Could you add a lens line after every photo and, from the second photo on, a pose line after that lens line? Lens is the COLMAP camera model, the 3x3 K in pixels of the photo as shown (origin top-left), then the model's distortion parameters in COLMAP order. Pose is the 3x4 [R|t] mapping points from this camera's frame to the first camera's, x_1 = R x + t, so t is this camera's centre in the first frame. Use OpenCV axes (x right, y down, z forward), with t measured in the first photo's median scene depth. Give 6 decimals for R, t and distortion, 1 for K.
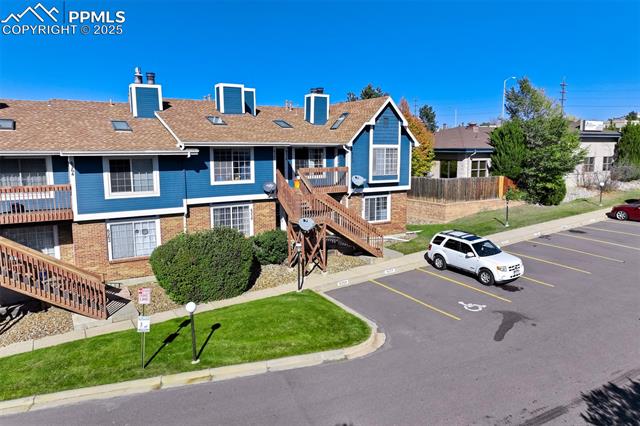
lens RADIAL K [[443.9, 0, 322.3], [0, 443.9, 211.5], [0, 0, 1]] dist [0.002053, 0.002253]
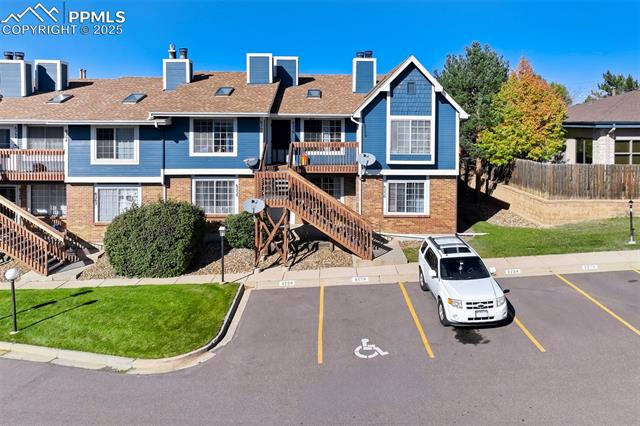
lens RADIAL K [[478.2, 0, 321.7], [0, 478.2, 131.7], [0, 0, 1]] dist [-0.000853, 0.001031]
pose [[0.861531, 0.017627, -0.507399, 0.504738], [-0.078631, 0.991971, -0.099049, -0.030587], [0.501579, 0.125231, 0.856000, 0.233096]]
